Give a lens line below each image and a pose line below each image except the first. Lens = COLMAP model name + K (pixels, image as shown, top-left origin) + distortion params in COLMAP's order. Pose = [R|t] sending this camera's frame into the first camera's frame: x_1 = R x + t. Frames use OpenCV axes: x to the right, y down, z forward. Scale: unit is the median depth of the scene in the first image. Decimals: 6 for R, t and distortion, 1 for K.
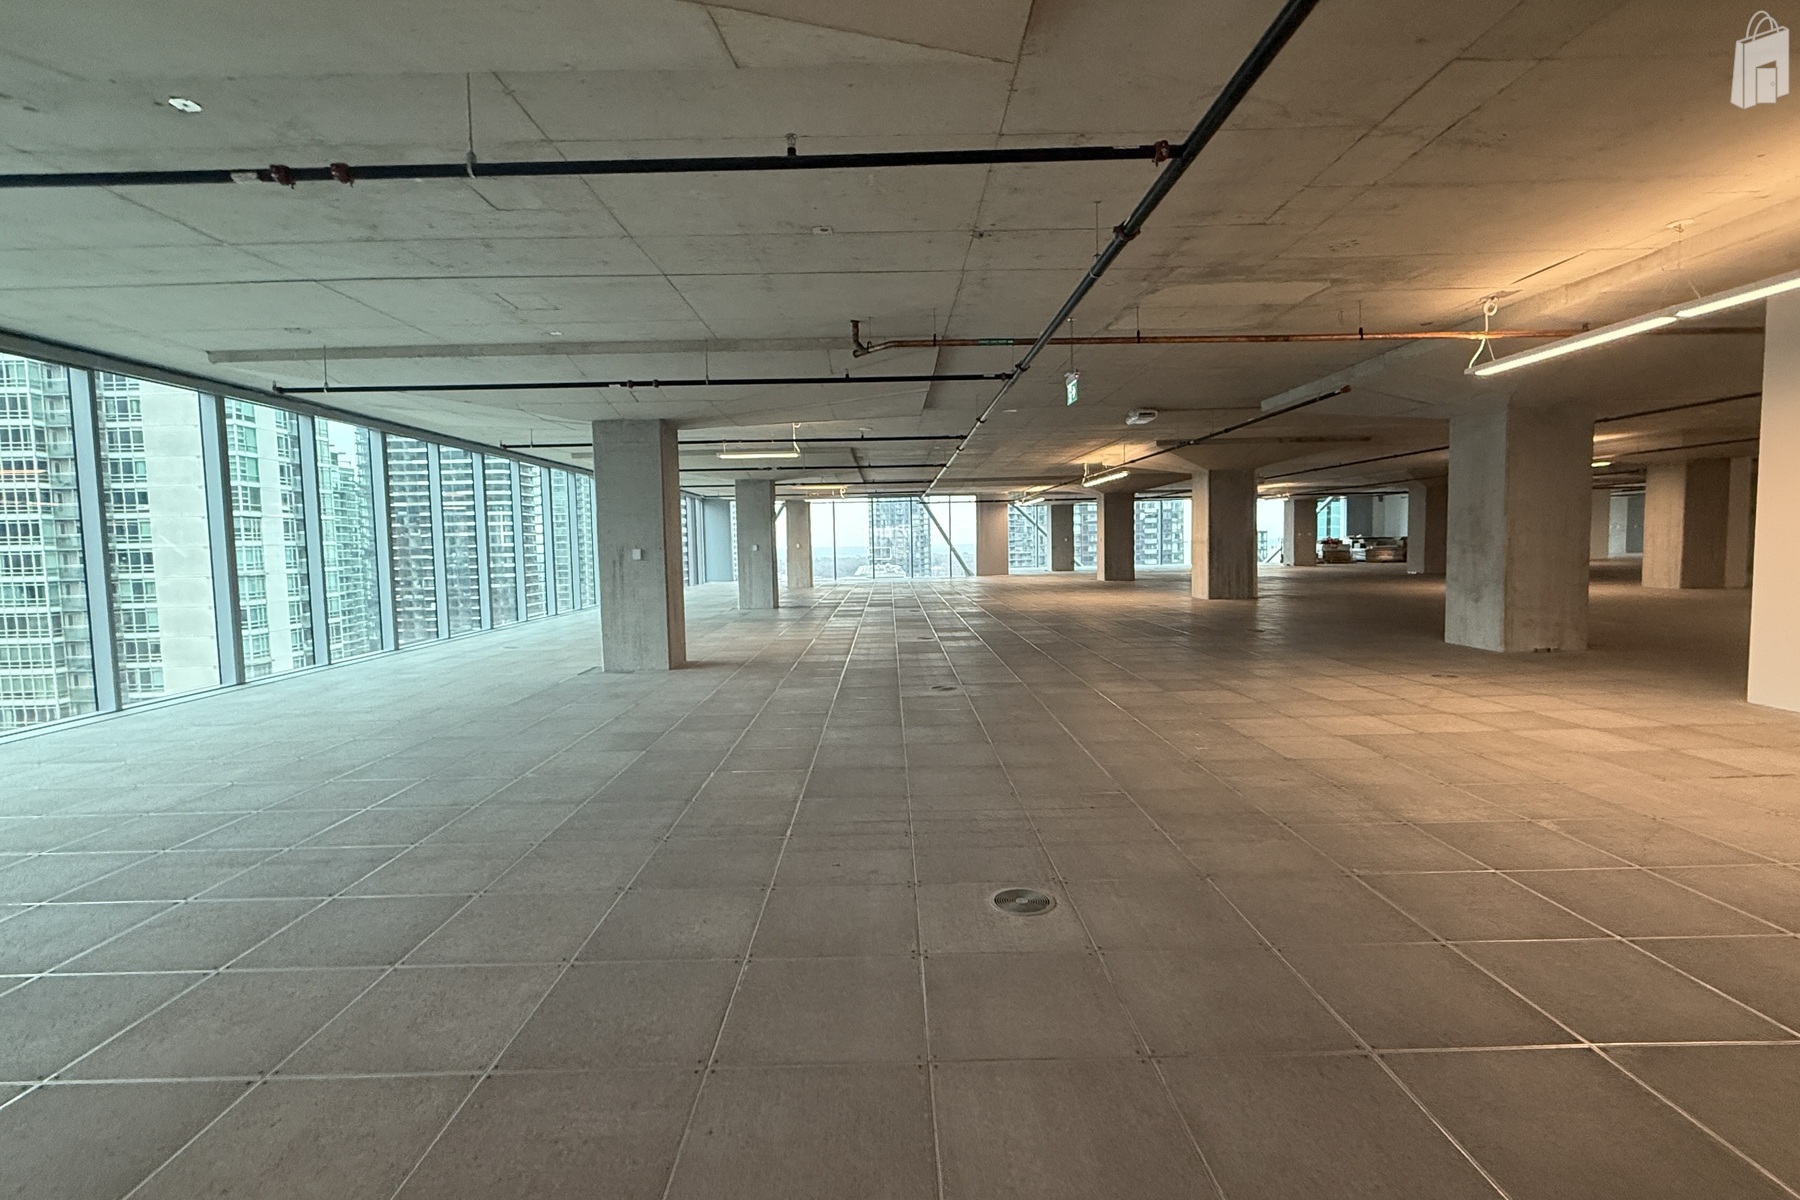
lens RADIAL K [[847.0, 0, 889.9], [0, 847.0, 603.7], [0, 0, 1]] dist [0.000437, -0.000139]
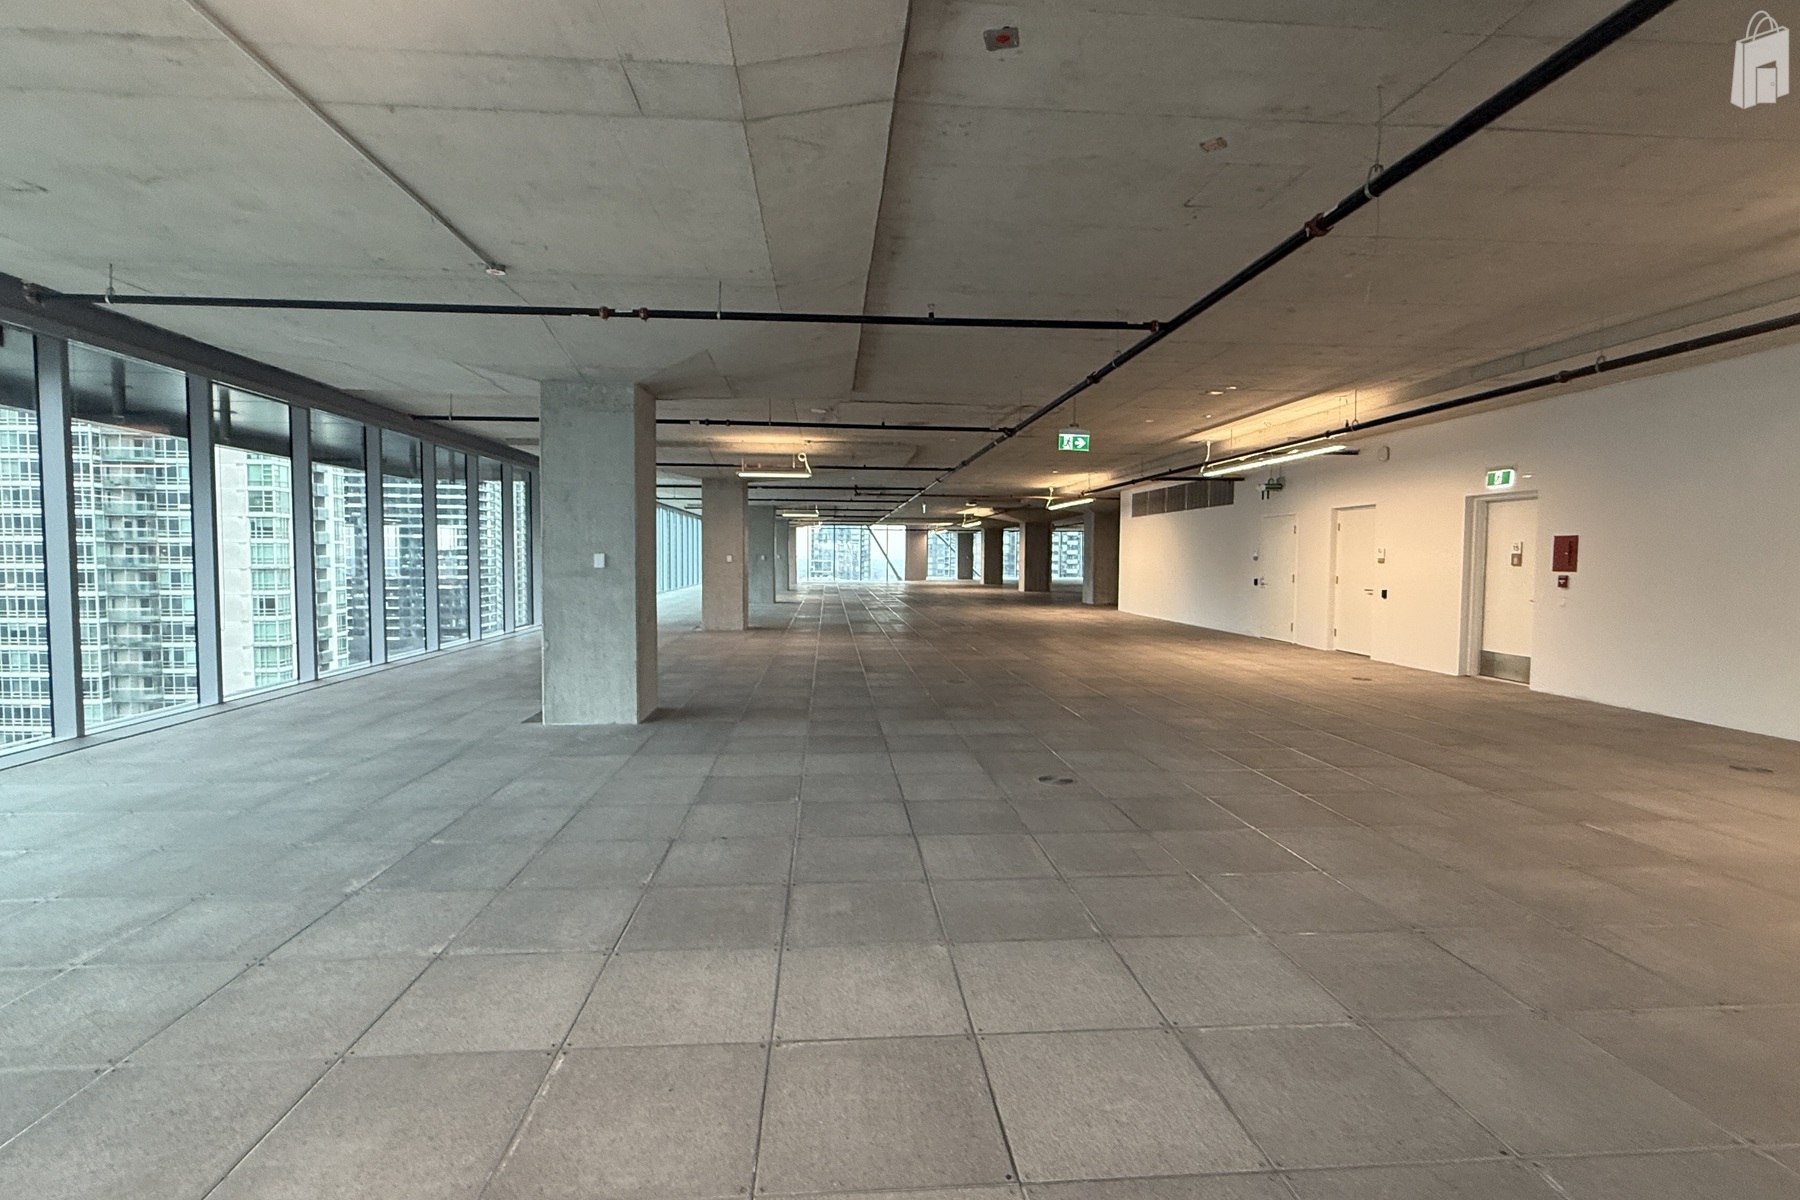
lens RADIAL K [[847.0, 0, 884.4], [0, 847.0, 600.4], [0, 0, 1]] dist [0.000437, -0.000139]
pose [[0.997500, 0.024994, 0.066103, -0.012728], [-0.023625, 0.999492, -0.021409, 0.015255], [-0.066605, 0.019793, 0.997583, -0.205678]]
